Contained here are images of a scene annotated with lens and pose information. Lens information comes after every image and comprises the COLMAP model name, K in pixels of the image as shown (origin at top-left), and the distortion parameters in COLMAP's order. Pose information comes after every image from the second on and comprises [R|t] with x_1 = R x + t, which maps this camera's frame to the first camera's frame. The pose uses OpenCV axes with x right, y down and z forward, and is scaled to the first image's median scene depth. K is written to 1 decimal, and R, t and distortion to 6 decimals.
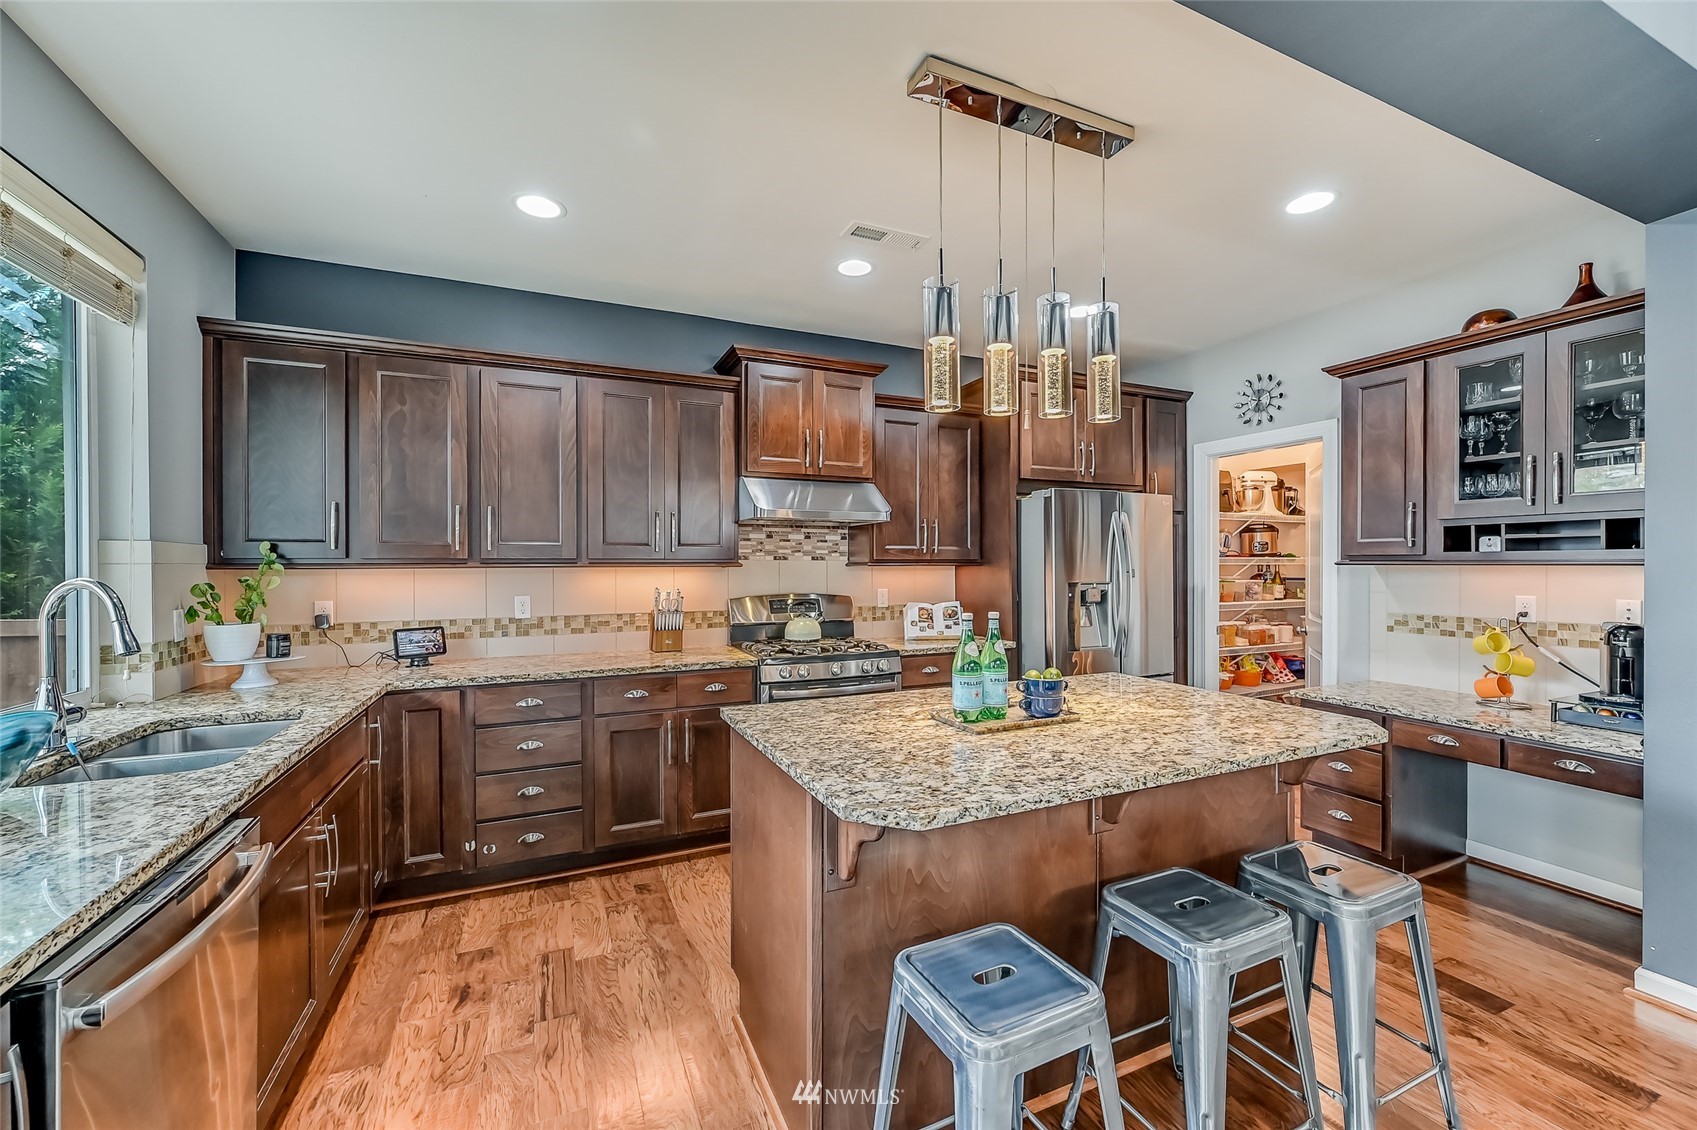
lens RADIAL K [[691.5, 0, 844.6], [0, 691.5, 559.5], [0, 0, 1]] dist [0.003215, 0.000513]
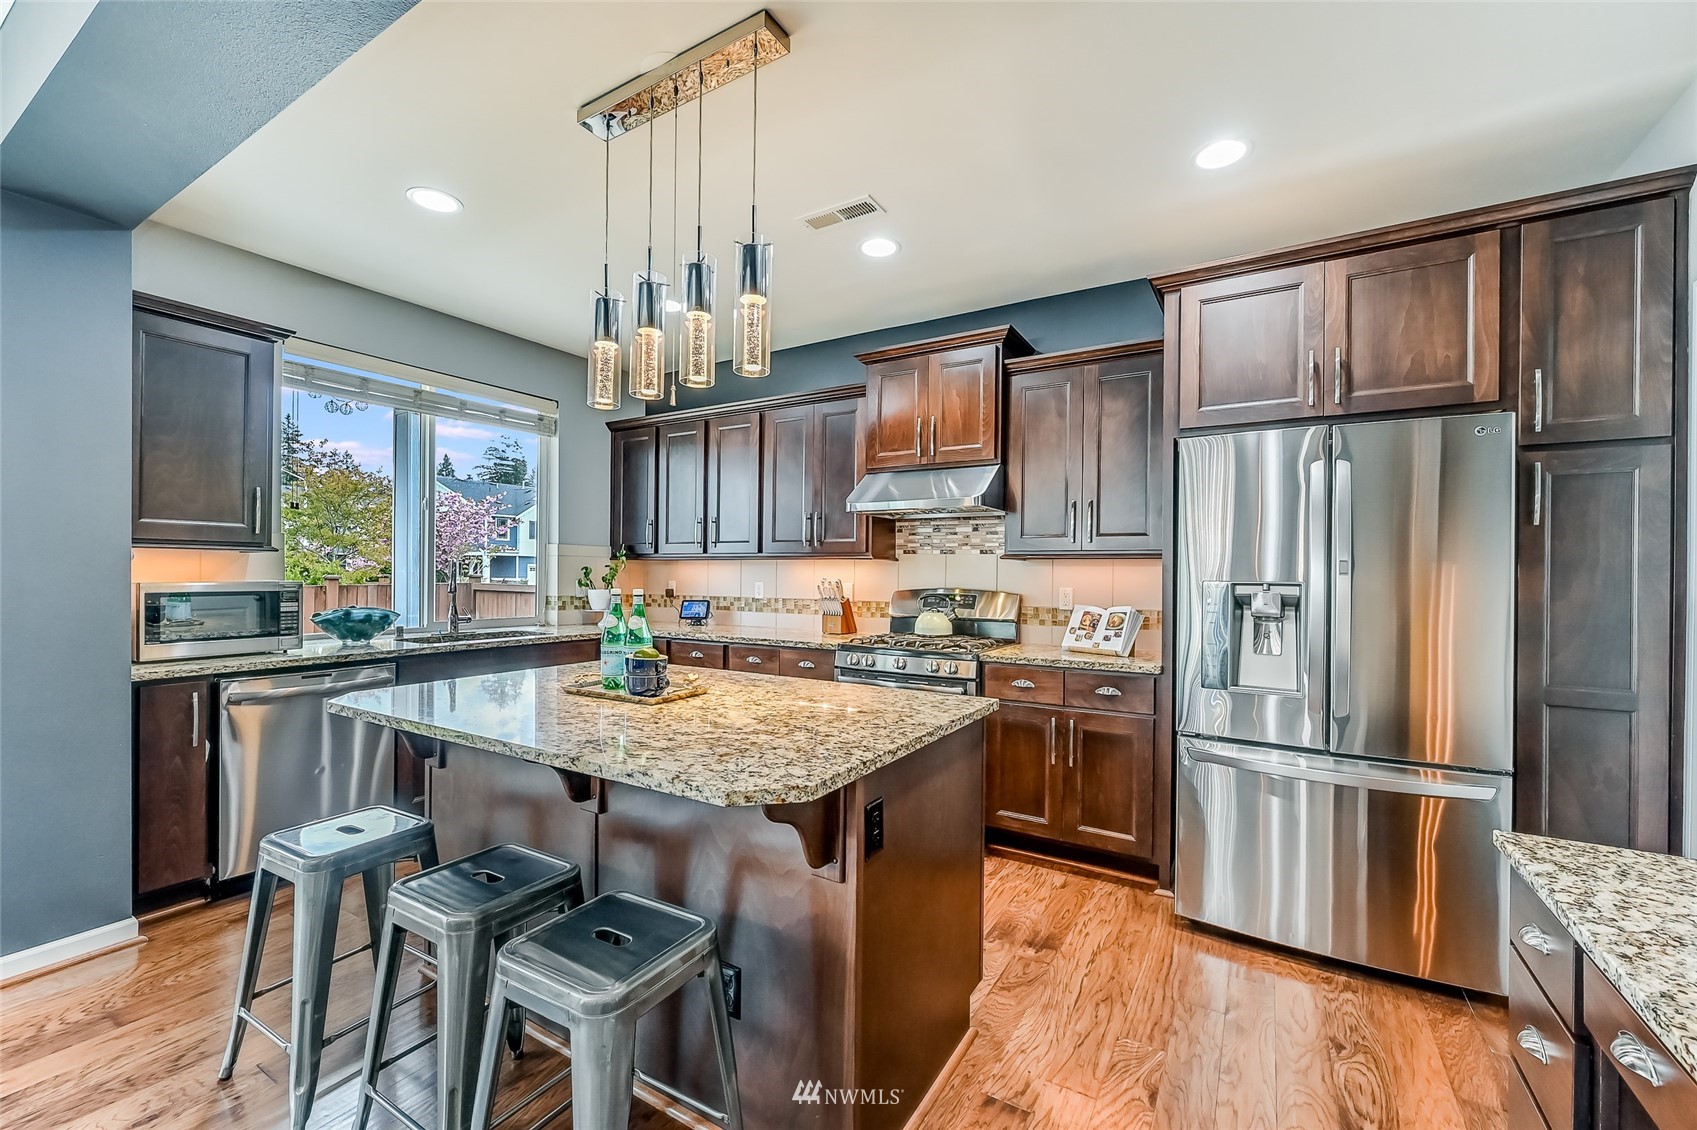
lens RADIAL K [[691.5, 0, 862.1], [0, 691.5, 573.4], [0, 0, 1]] dist [0.003215, 0.000513]
pose [[0.567946, 0.010053, -0.823004, 0.717583], [-0.006538, 0.999949, 0.007703, 0.023936], [0.823040, 0.001006, 0.567983, 0.390454]]
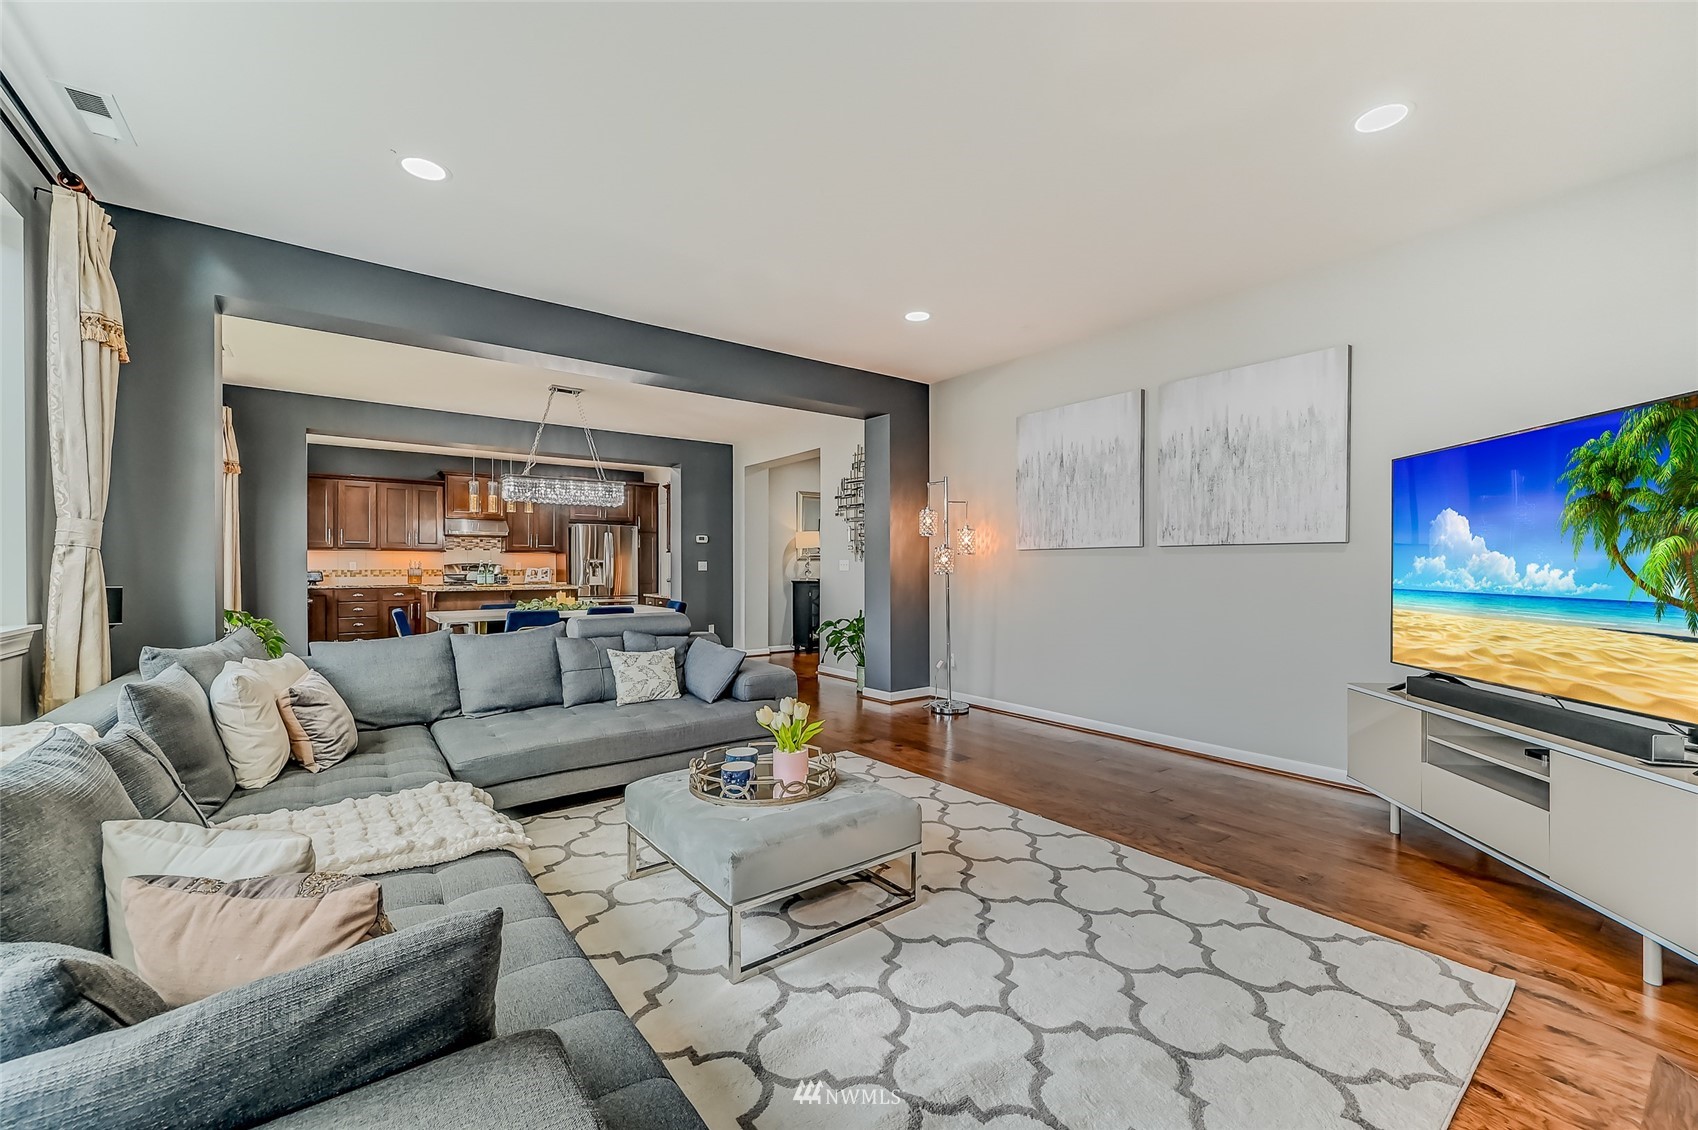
lens RADIAL K [[701.3, 0, 854.9], [0, 701.3, 560.3], [0, 0, 1]] dist [0.002459, -0.000035]
pose [[0.974161, 0.003505, 0.225827, 0.775115], [-0.003283, 0.999994, -0.001361, 0.041507], [-0.225830, 0.000584, 0.974166, -1.988409]]
